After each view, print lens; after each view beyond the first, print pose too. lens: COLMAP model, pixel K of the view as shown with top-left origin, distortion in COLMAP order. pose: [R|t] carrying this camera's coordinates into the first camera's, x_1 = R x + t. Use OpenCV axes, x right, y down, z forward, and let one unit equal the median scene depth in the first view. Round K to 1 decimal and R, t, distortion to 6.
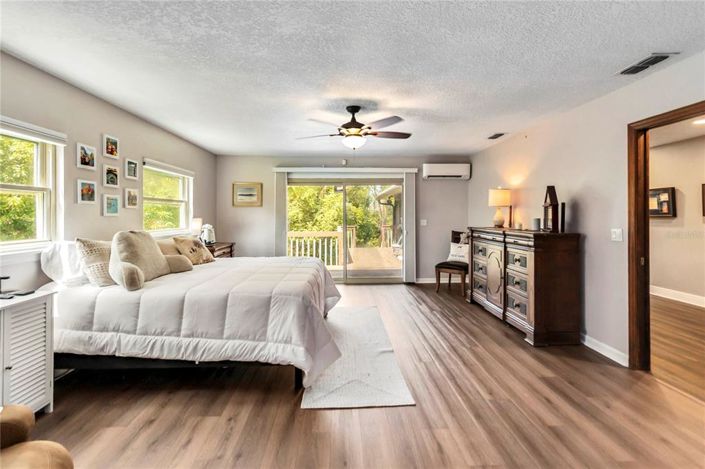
lens RADIAL K [[328.8, 0, 353.4], [0, 328.8, 215.2], [0, 0, 1]] dist [0.012639, 0.001633]
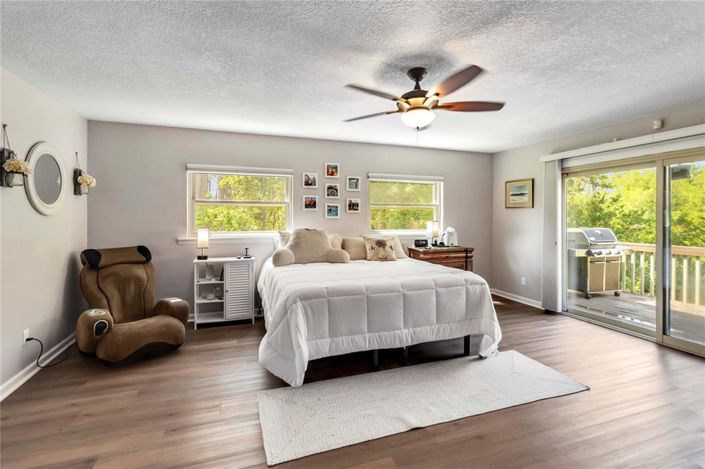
lens RADIAL K [[328.8, 0, 349.0], [0, 328.8, 219.6], [0, 0, 1]] dist [0.012639, 0.001633]
pose [[0.297225, 0.006837, -0.954783, 0.616450], [-0.006102, 0.999968, 0.005261, 0.000548], [0.954788, 0.004262, 0.297257, 0.599711]]
